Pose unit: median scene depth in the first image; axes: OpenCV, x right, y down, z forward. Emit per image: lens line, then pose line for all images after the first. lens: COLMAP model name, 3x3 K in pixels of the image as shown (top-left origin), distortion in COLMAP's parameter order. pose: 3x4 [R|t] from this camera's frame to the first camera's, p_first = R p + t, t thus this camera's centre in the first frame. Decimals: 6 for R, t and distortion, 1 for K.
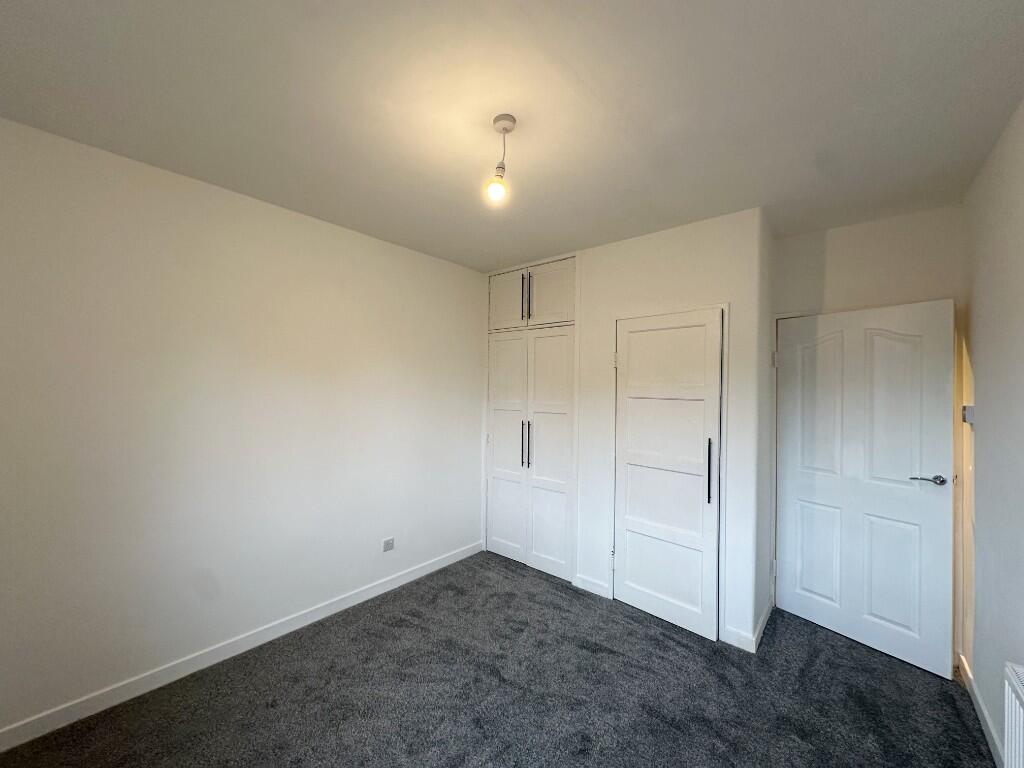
lens RADIAL K [[406.9, 0, 513.2], [0, 406.9, 382.4], [0, 0, 1]] dist [-0.000329, 0.000151]
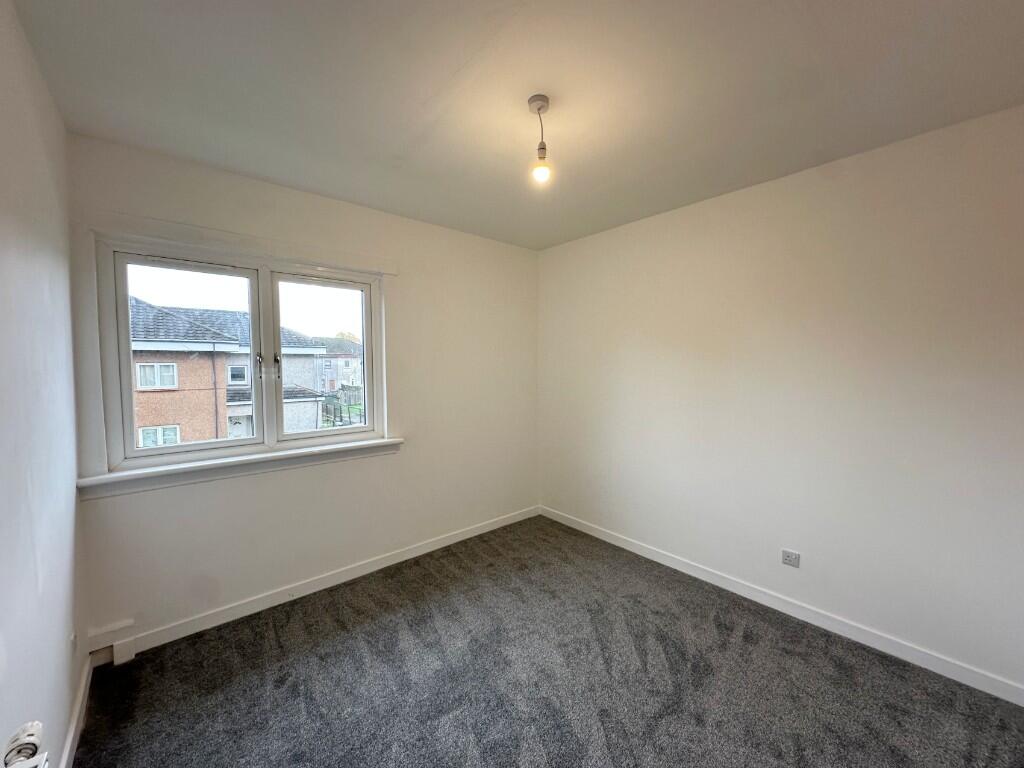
lens RADIAL K [[406.9, 0, 513.3], [0, 406.9, 381.1], [0, 0, 1]] dist [-0.000329, 0.000151]
pose [[-0.158639, 0.028667, -0.986920, 0.676103], [0.009327, 0.999577, 0.027535, 0.026661], [0.987293, -0.004837, -0.158839, 0.711367]]
